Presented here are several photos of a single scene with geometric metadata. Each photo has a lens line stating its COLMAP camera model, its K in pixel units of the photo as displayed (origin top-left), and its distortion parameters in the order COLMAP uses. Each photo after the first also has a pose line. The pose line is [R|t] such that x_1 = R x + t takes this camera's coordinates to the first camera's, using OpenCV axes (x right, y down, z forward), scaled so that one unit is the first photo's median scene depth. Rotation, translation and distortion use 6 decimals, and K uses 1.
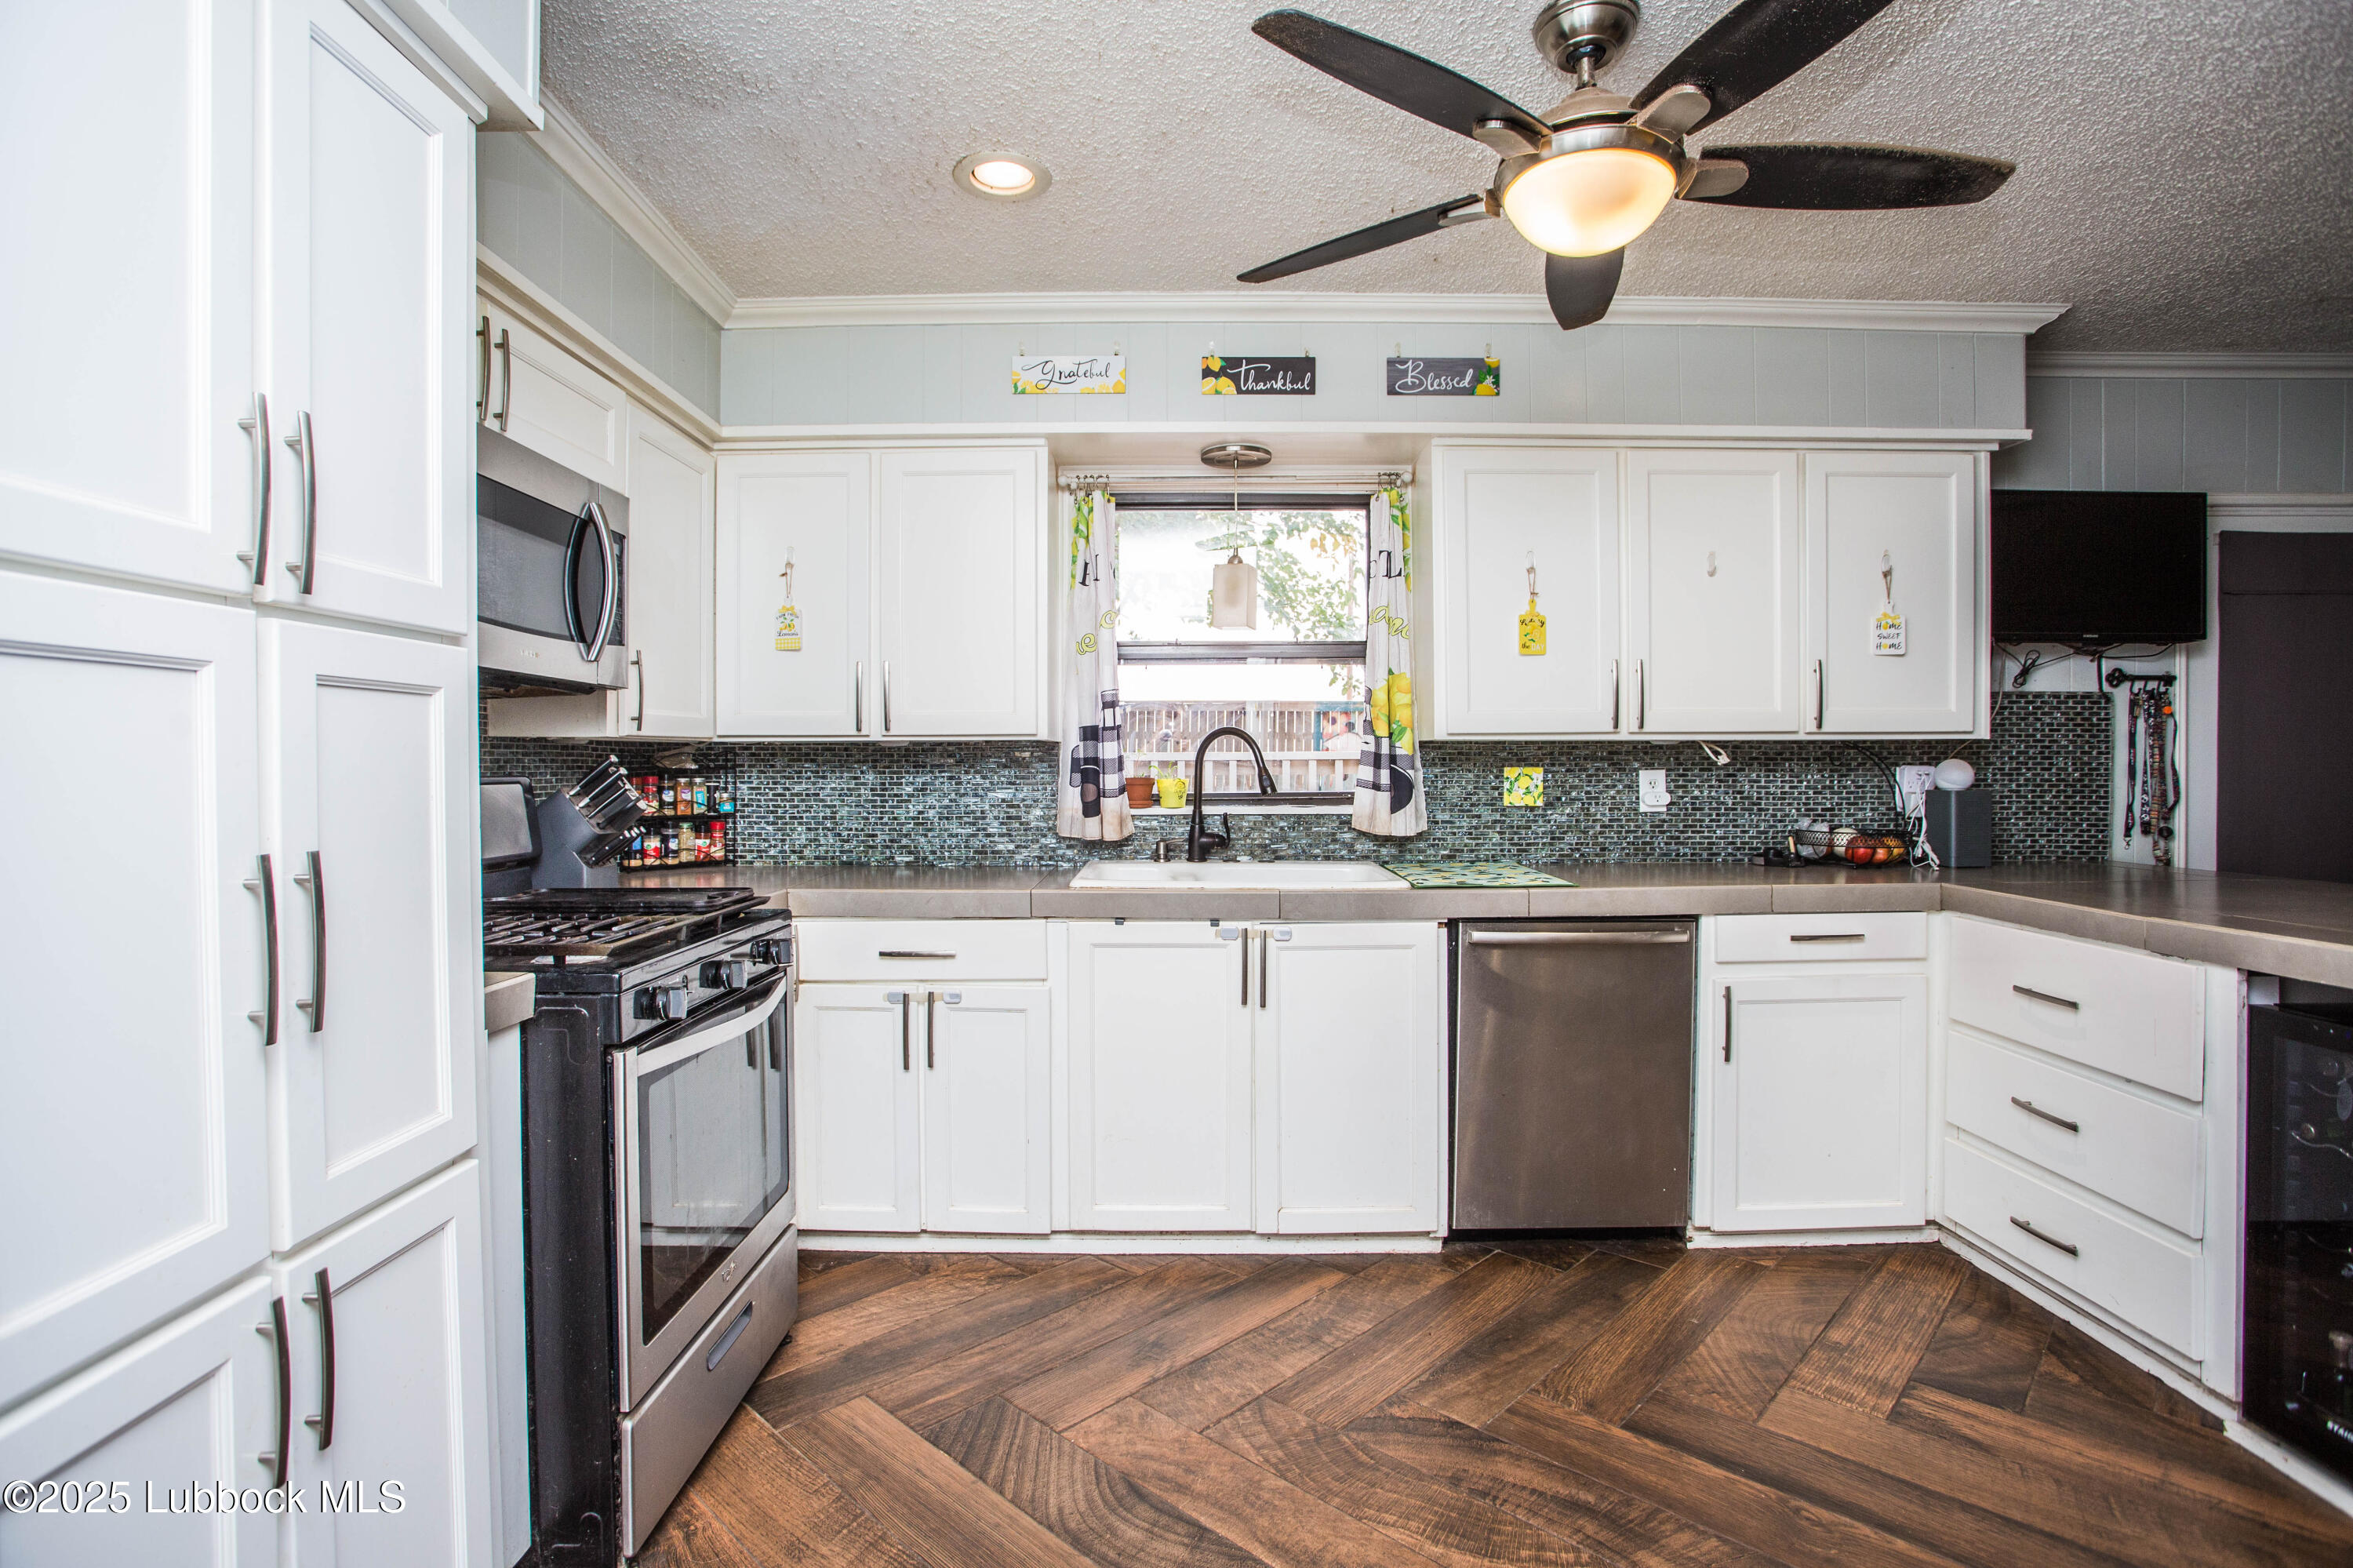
lens RADIAL K [[1133.7, 0, 1166.6], [0, 1133.7, 774.1], [0, 0, 1]] dist [-0.076571, 0.030617]
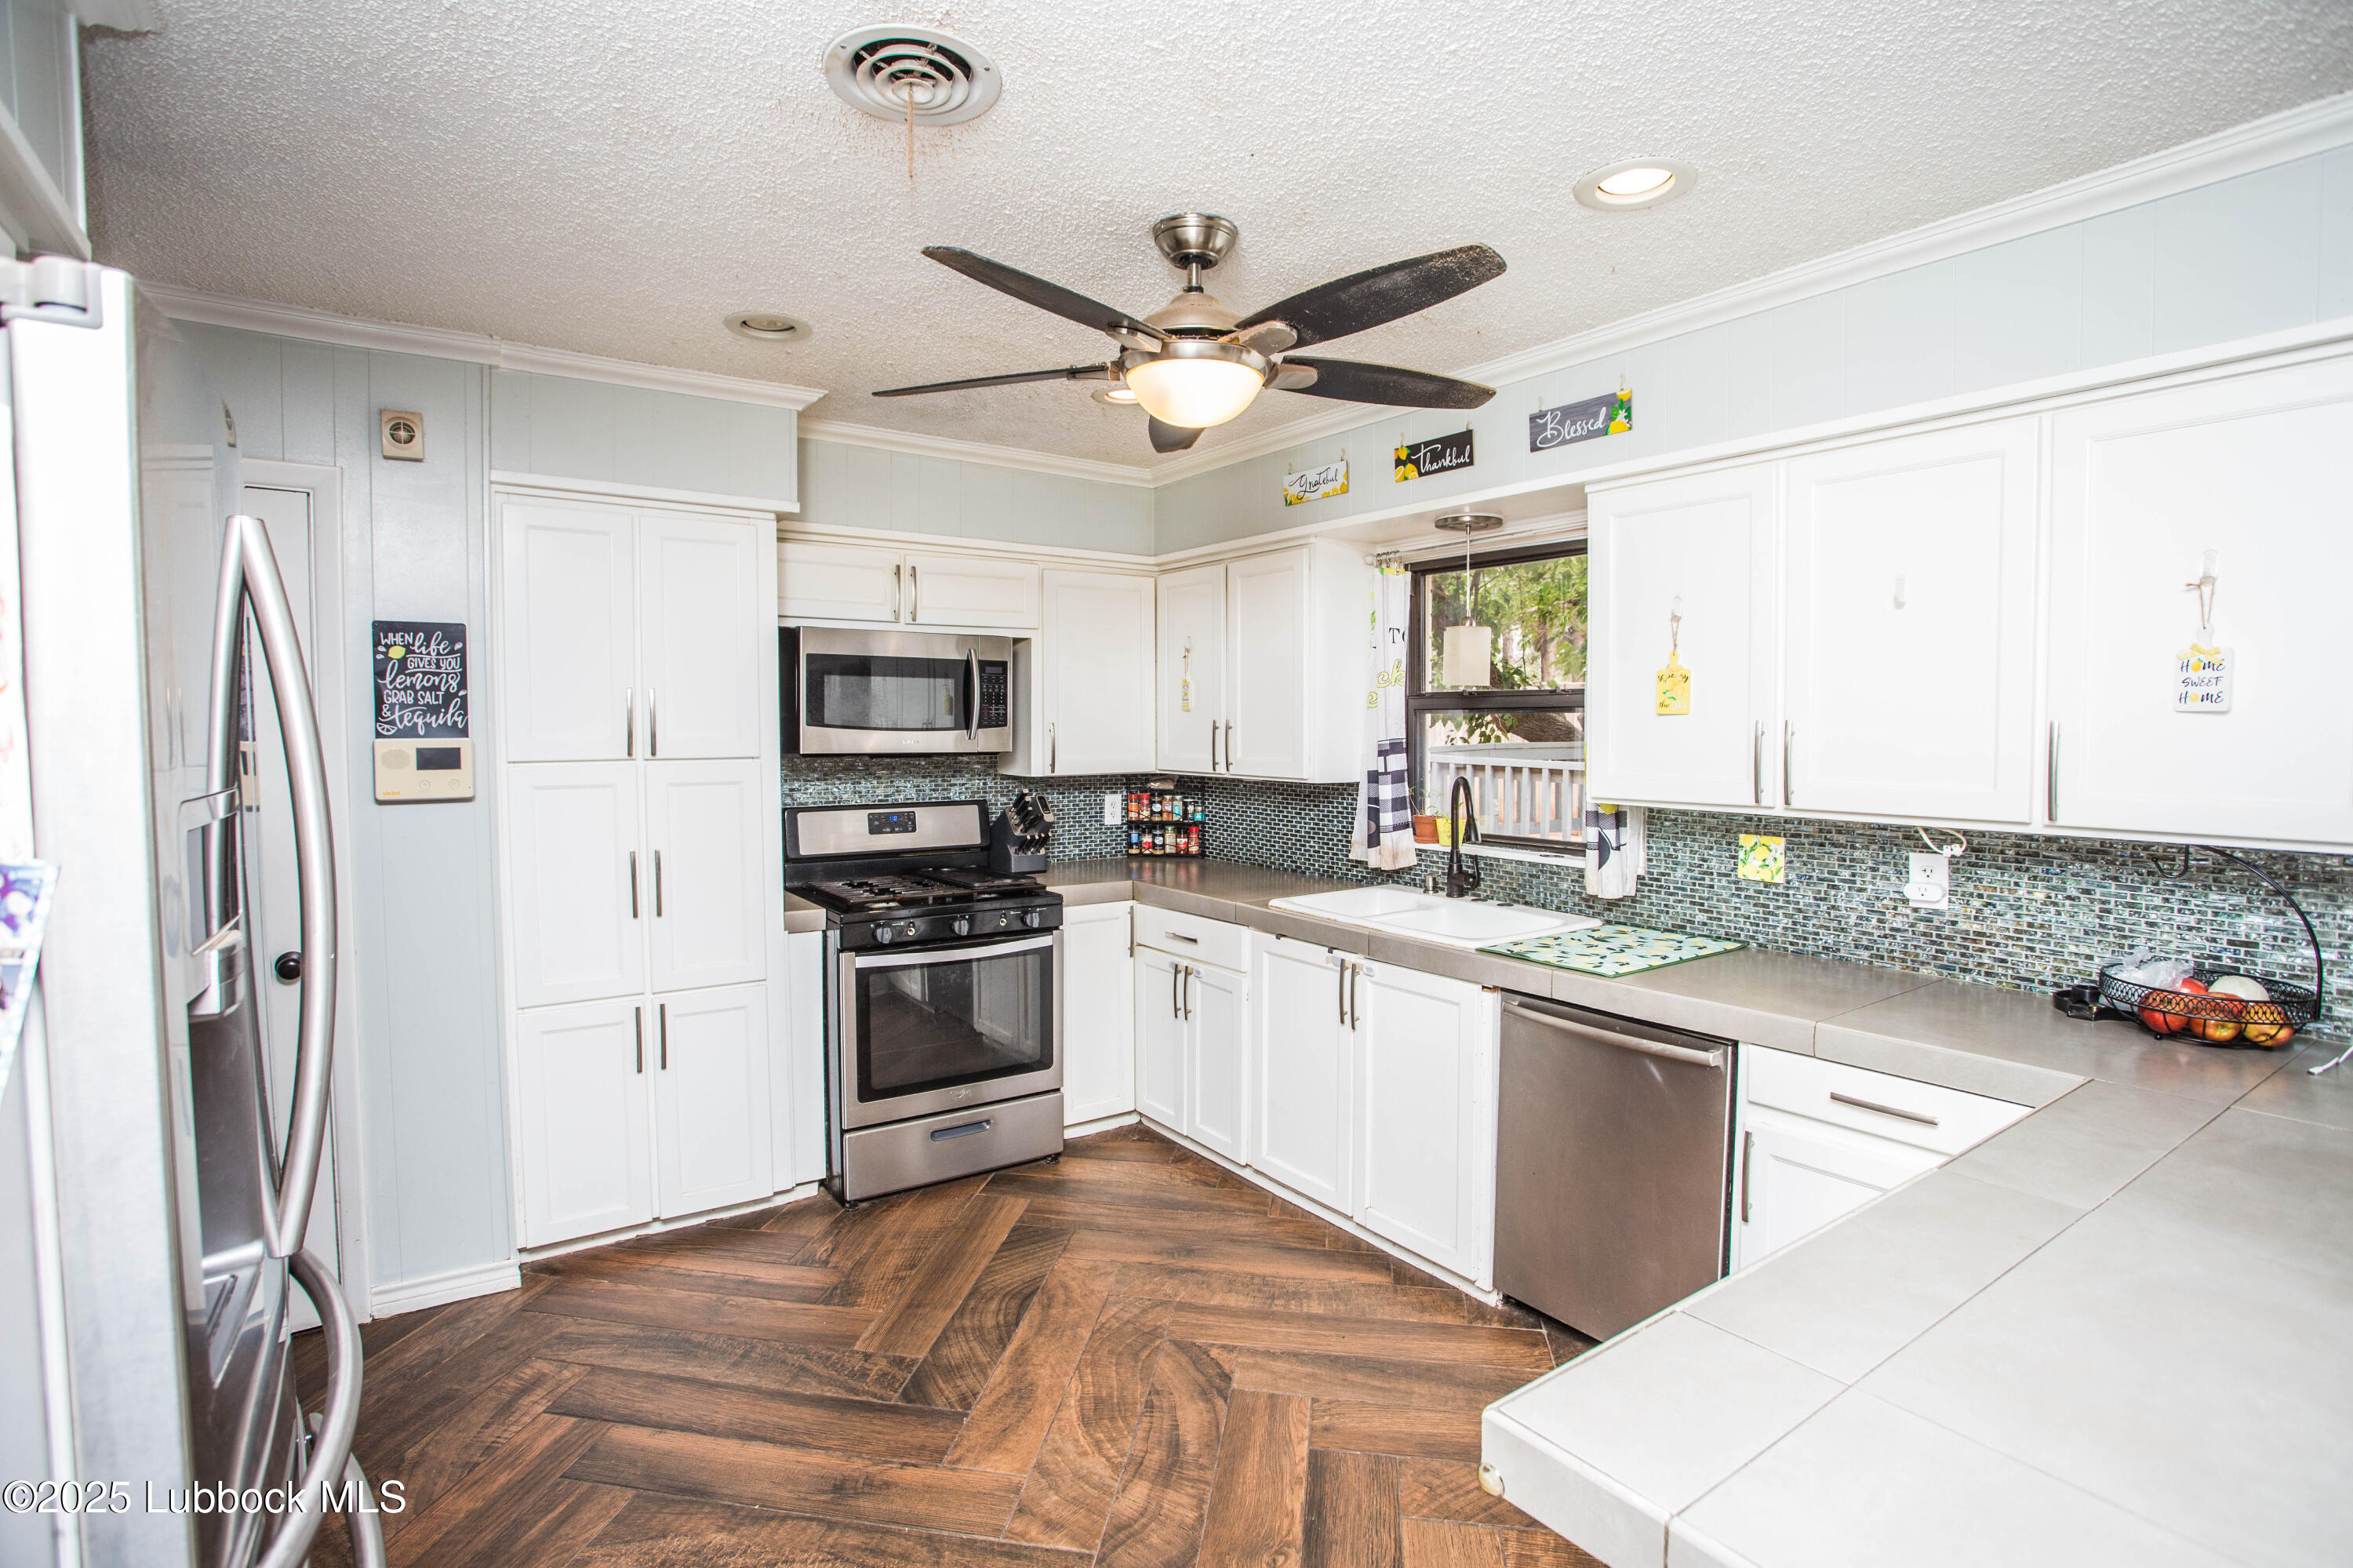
lens RADIAL K [[1133.7, 0, 1166.6], [0, 1133.7, 774.1], [0, 0, 1]] dist [-0.076571, 0.030617]
pose [[0.573916, 0.040791, -0.817897, 0.829160], [-0.009406, 0.999021, 0.043224, -0.094481], [0.818860, -0.017114, 0.573738, 0.166567]]
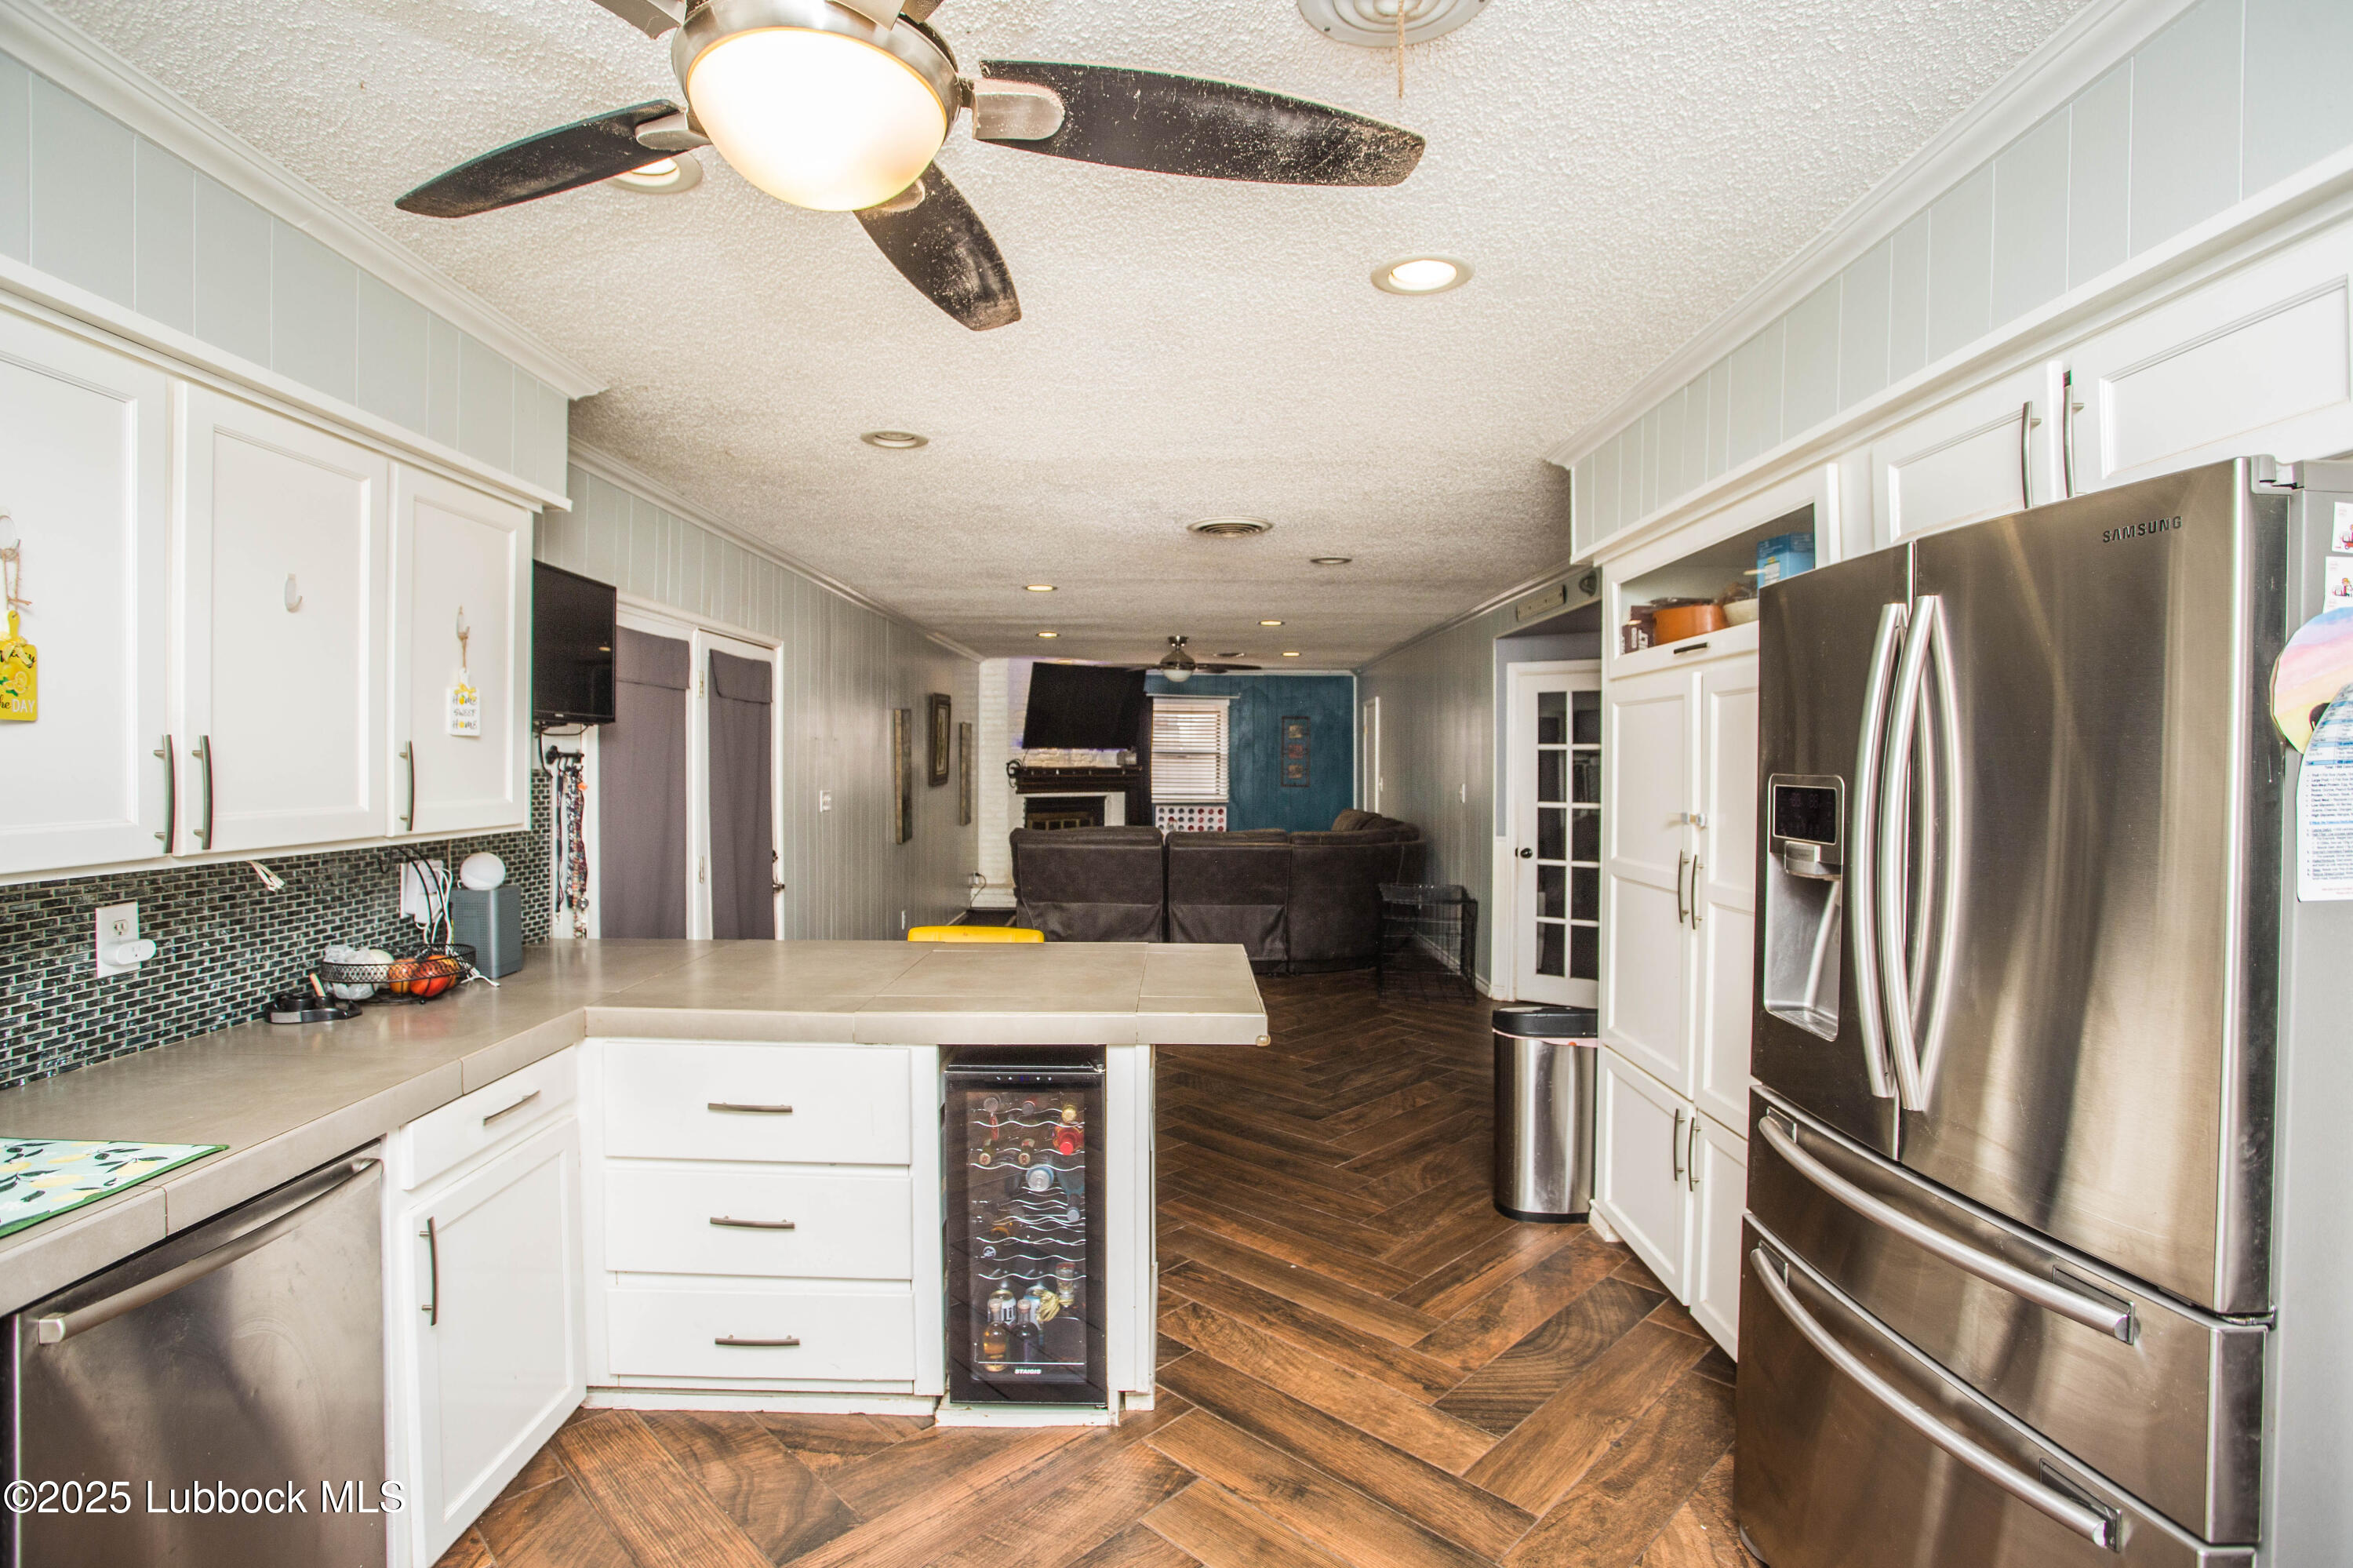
lens RADIAL K [[1133.7, 0, 1166.6], [0, 1133.7, 774.1], [0, 0, 1]] dist [-0.076571, 0.030617]
pose [[-0.010233, -0.007013, 0.999923, -0.168455], [0.006351, 0.999955, 0.007078, -0.082596], [-0.999927, 0.006423, -0.010188, 0.492267]]
